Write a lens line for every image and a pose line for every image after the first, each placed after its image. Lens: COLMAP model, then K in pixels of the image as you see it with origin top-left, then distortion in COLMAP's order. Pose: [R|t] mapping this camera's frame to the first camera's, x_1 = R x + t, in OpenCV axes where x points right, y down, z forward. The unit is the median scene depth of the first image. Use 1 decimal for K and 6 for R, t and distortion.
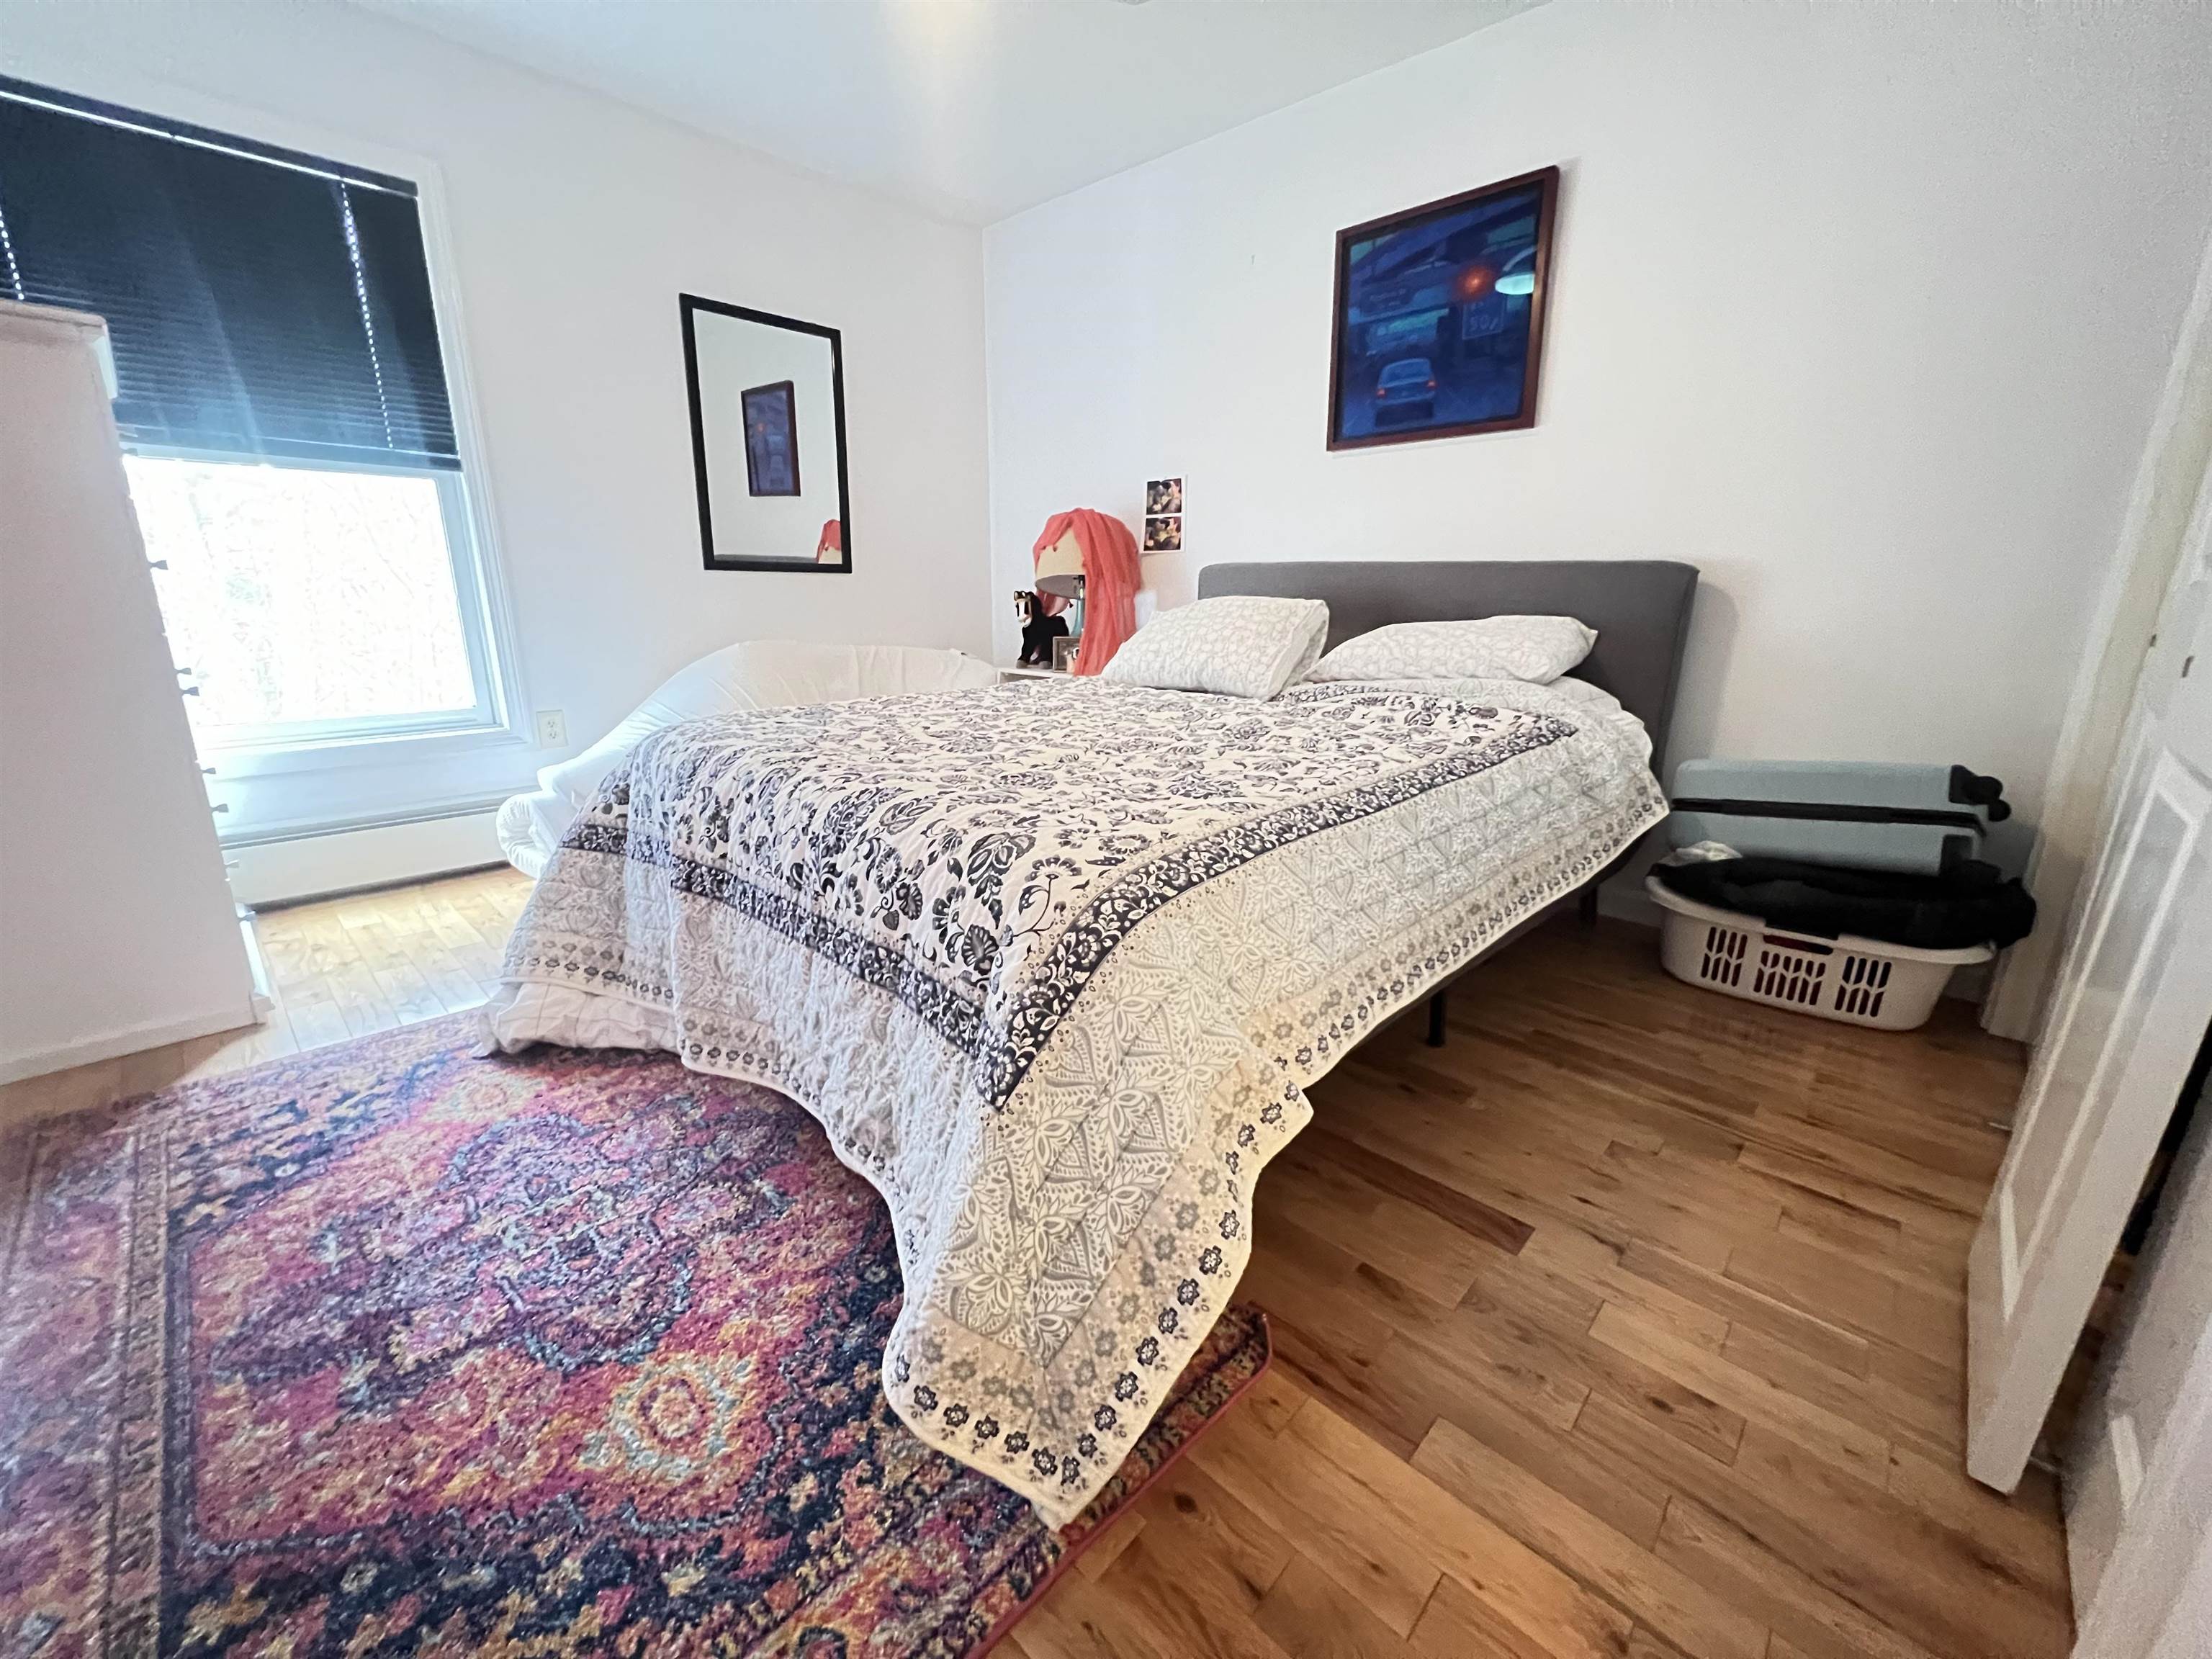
lens RADIAL K [[891.8, 0, 1106.0], [0, 891.8, 829.5], [0, 0, 1]] dist [0.000338, -0.000368]
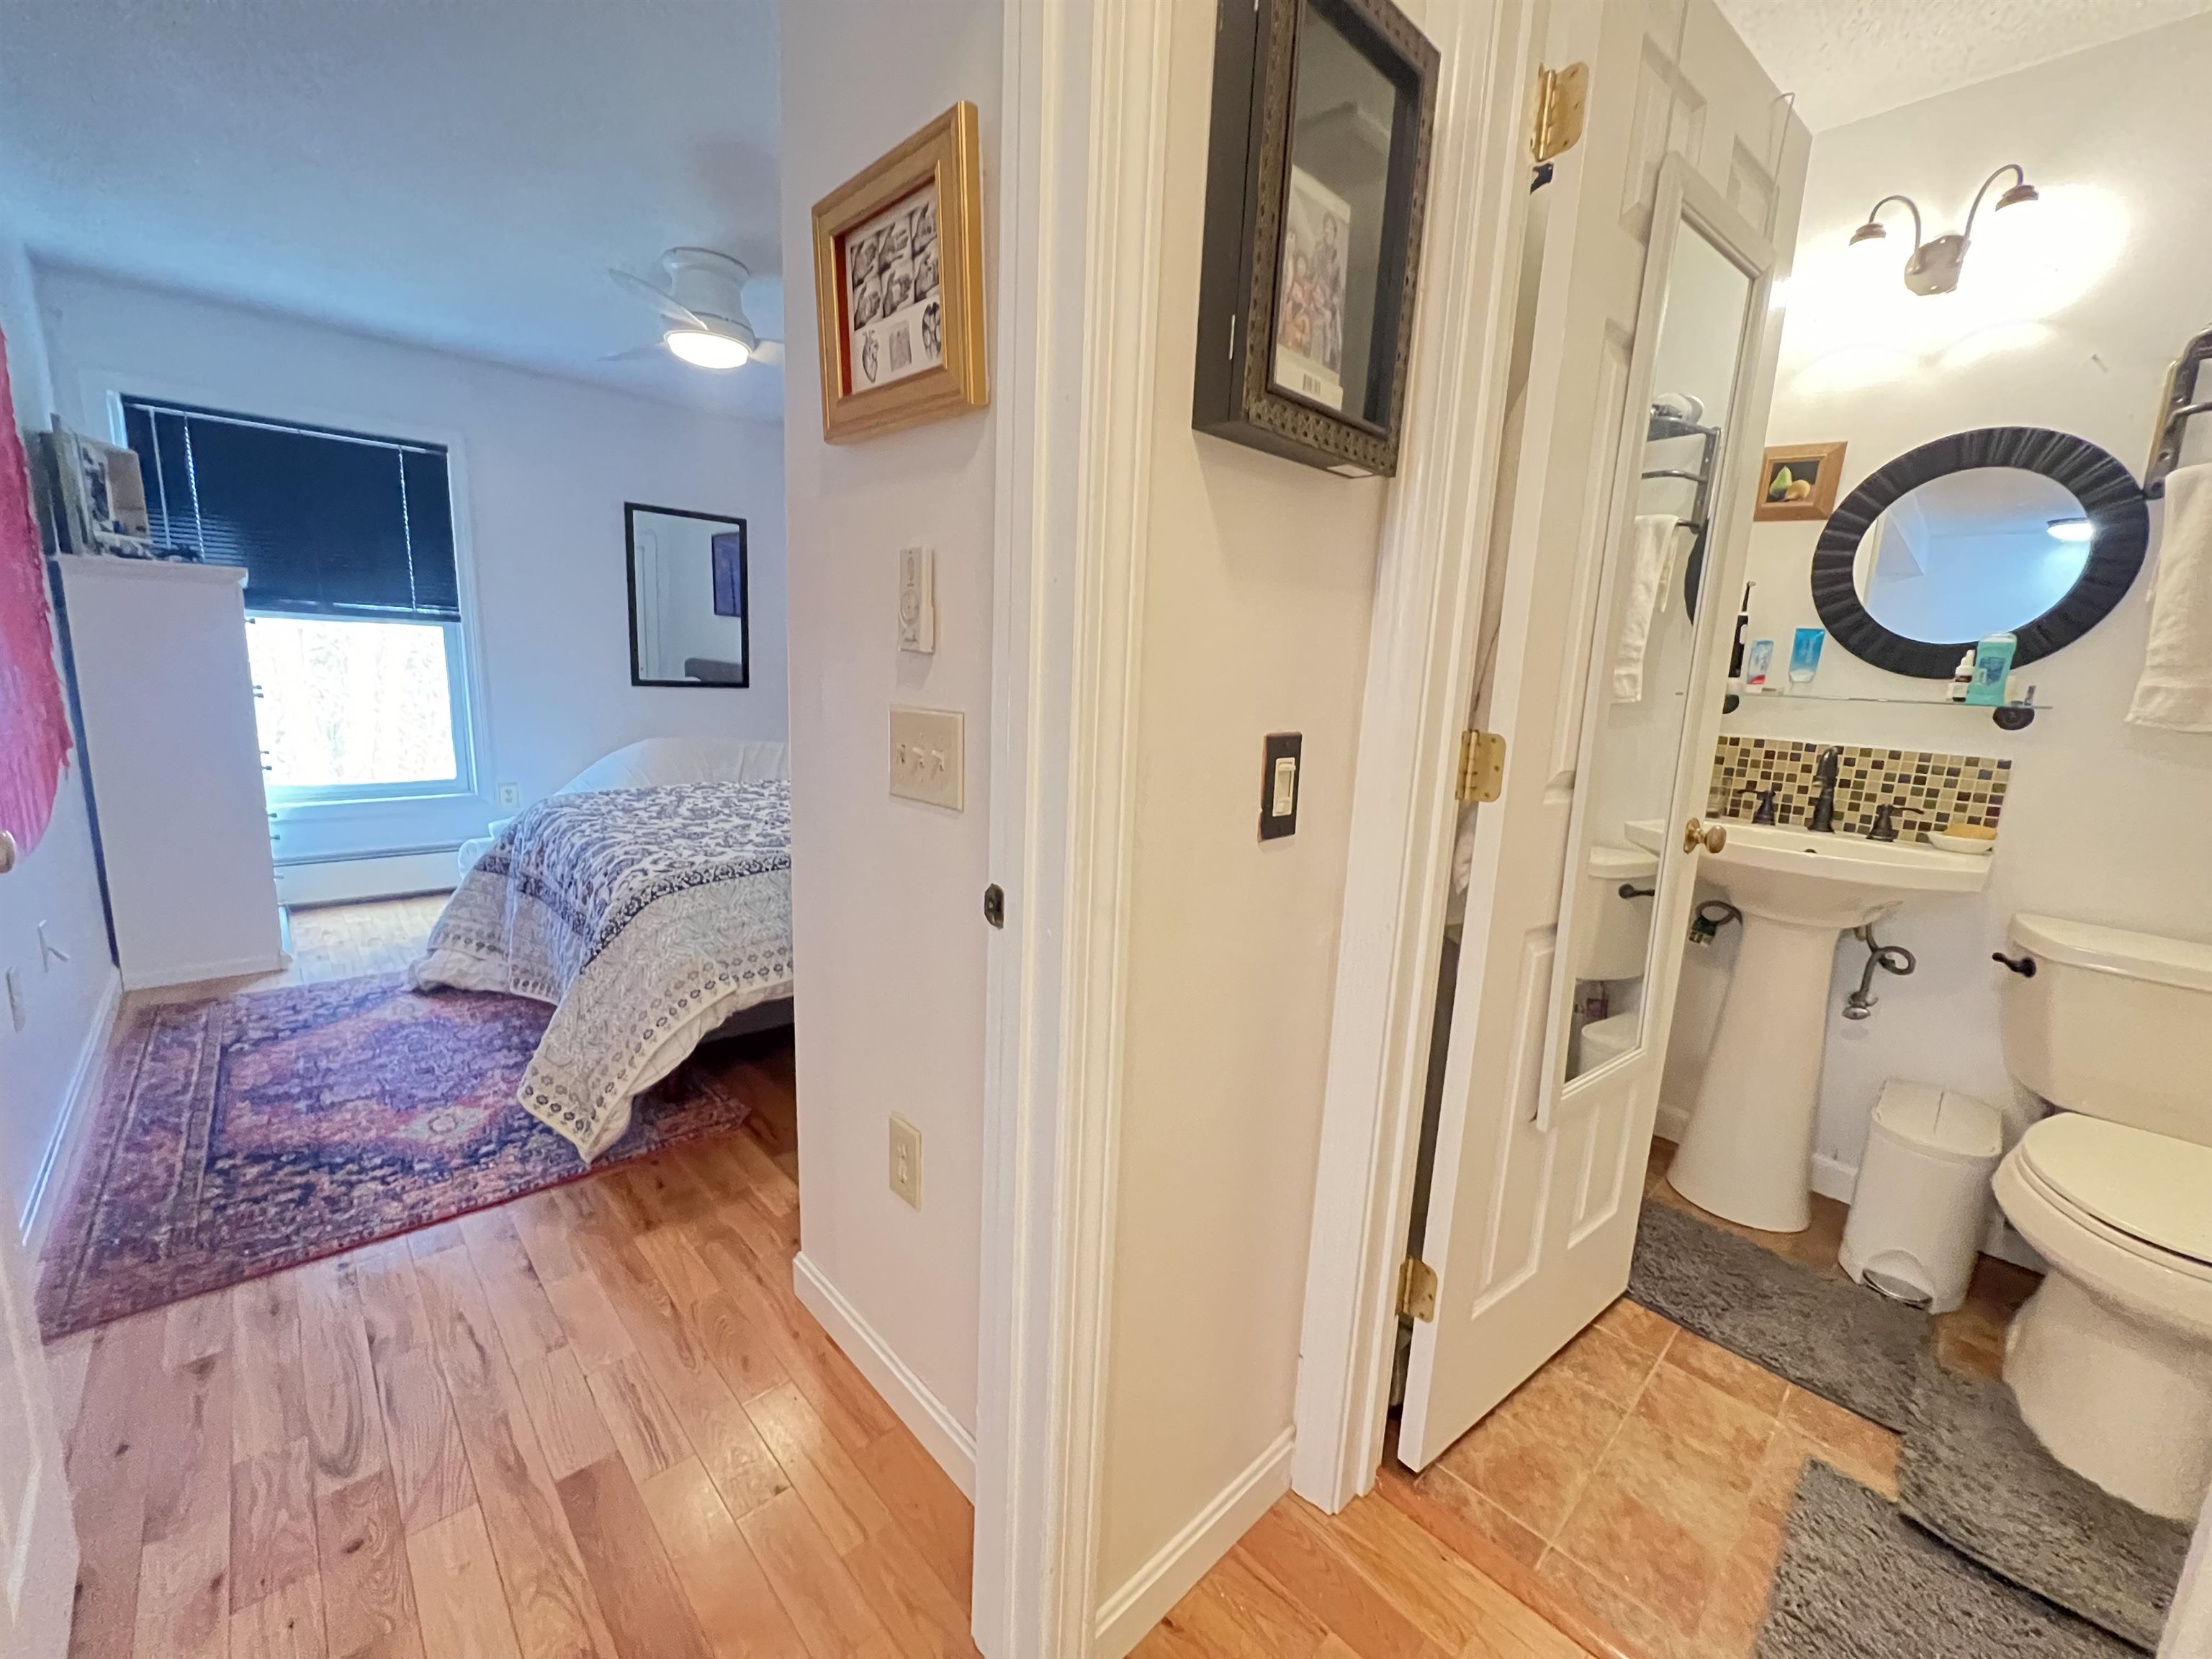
lens RADIAL K [[892.6, 0, 1106.0], [0, 892.6, 829.5], [0, 0, 1]] dist [-0.002852, 0.000056]
pose [[0.998535, 0.038339, -0.038188, 0.804119], [-0.041604, 0.995185, -0.088747, 0.057788], [0.034602, 0.090206, 0.995322, -0.784649]]
